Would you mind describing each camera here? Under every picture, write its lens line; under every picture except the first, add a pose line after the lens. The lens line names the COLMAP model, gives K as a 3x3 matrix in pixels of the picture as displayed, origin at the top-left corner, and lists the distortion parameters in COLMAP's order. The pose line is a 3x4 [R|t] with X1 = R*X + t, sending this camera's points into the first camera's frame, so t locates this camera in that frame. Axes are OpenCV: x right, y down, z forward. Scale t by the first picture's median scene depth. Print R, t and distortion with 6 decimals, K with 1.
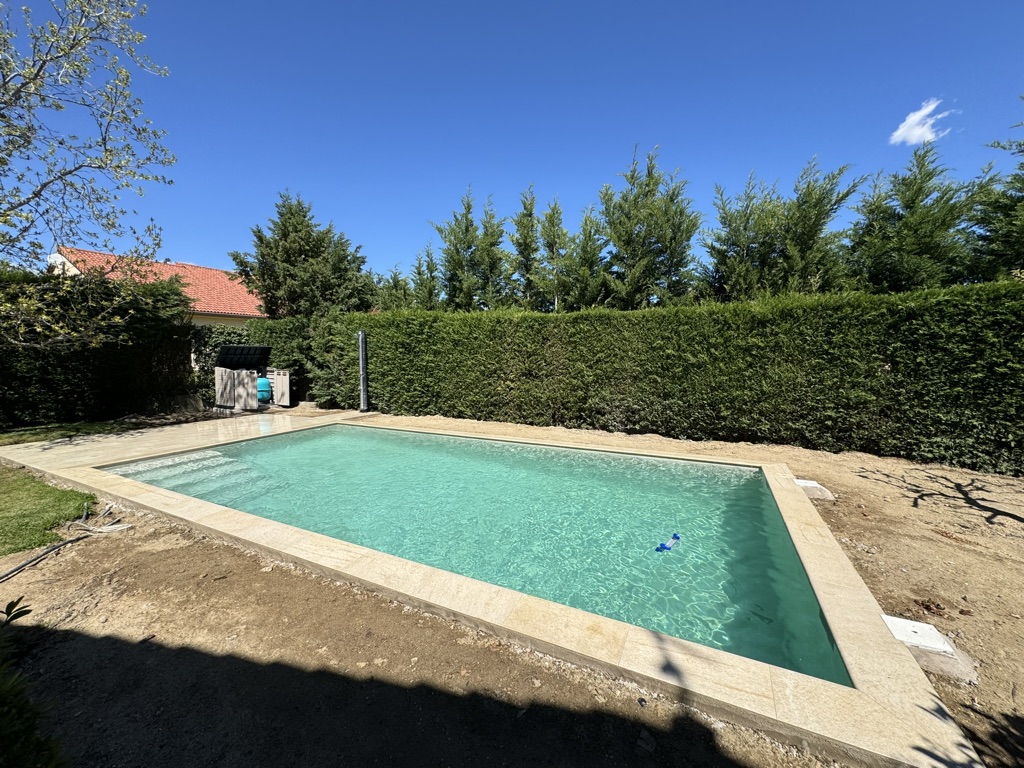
lens RADIAL K [[405.4, 0, 511.2], [0, 405.4, 379.9], [0, 0, 1]] dist [-0.001830, 0.000213]
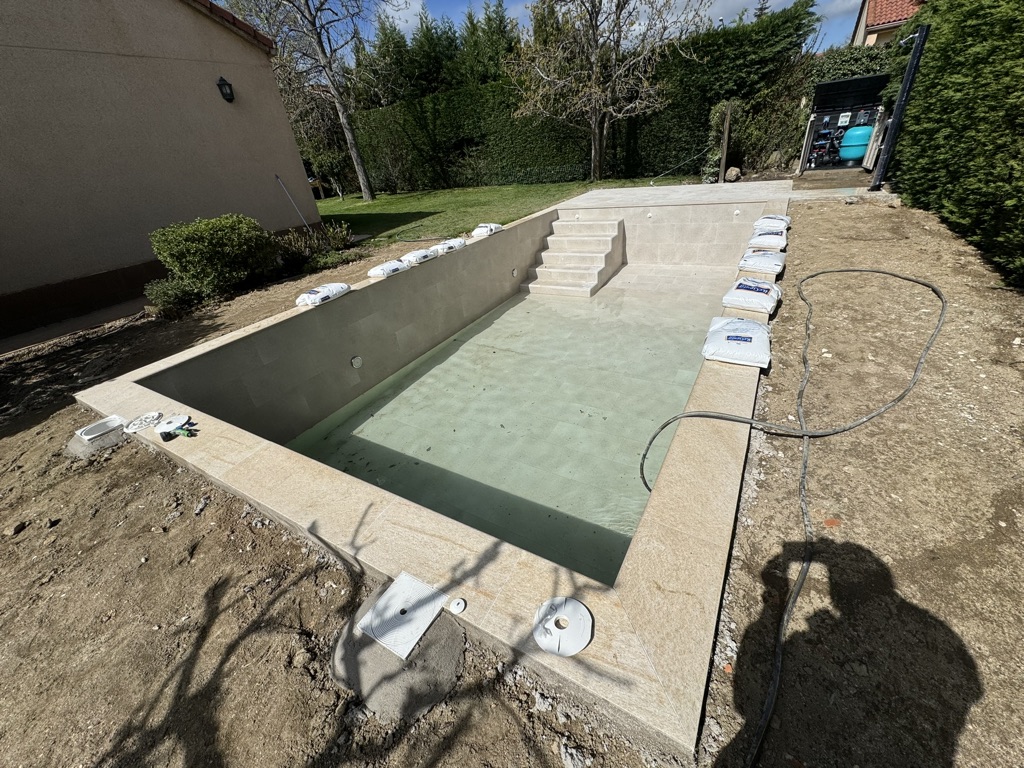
lens RADIAL K [[405.4, 0, 512.4], [0, 405.4, 382.2], [0, 0, 1]] dist [-0.001830, 0.000213]
pose [[-0.069487, 0.513395, -0.855335, 0.402591], [0.050144, 0.858121, 0.510993, -0.017225], [0.996322, -0.007382, -0.085372, 0.498467]]
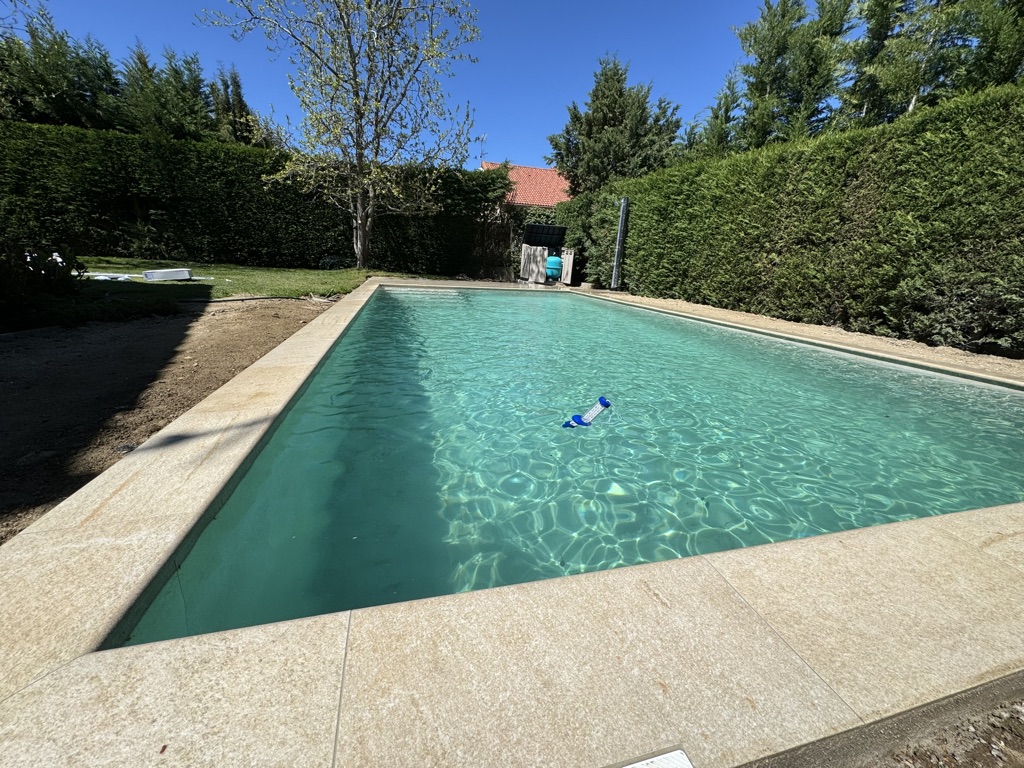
lens RADIAL K [[405.4, 0, 512.1], [0, 405.4, 383.2], [0, 0, 1]] dist [-0.001830, 0.000213]
pose [[0.661673, 0.251338, -0.706412, 0.213513], [-0.099567, 0.963253, 0.249460, 0.078607], [0.743152, -0.094726, 0.662384, 0.182085]]
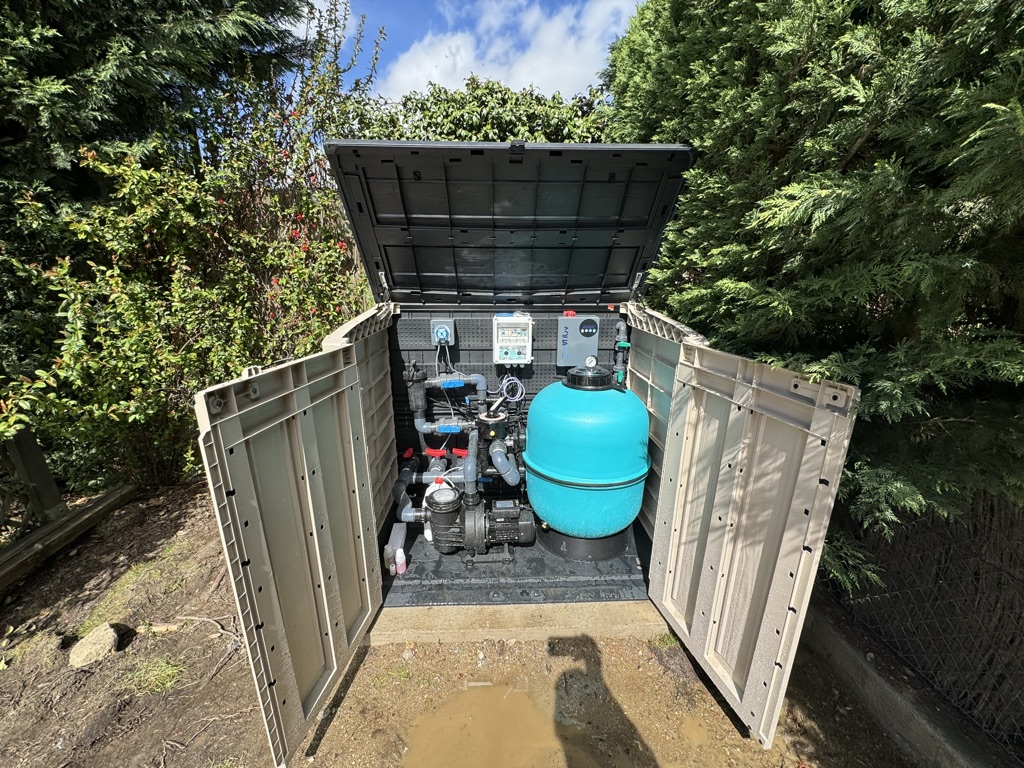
lens RADIAL K [[405.4, 0, 520.1], [0, 405.4, 383.2], [0, 0, 1]] dist [-0.001830, 0.000213]
pose [[0.514780, 0.223121, -0.827779, -0.616017], [-0.047783, 0.971507, 0.232146, -0.049384], [0.855990, -0.079950, 0.510774, 1.102361]]
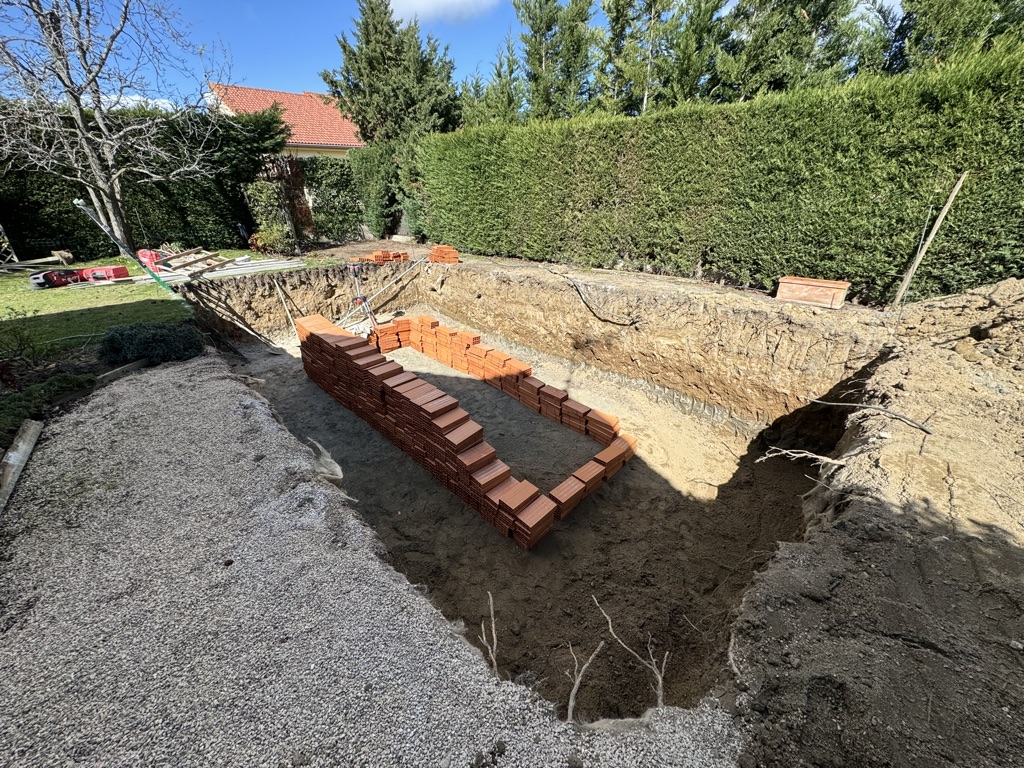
lens RADIAL K [[405.4, 0, 510.1], [0, 405.4, 383.7], [0, 0, 1]] dist [-0.001830, 0.000213]
pose [[0.944467, 0.128938, -0.302255, 0.154490], [-0.008654, 0.929245, 0.369364, 0.025967], [0.328493, -0.346236, 0.878756, 0.044229]]
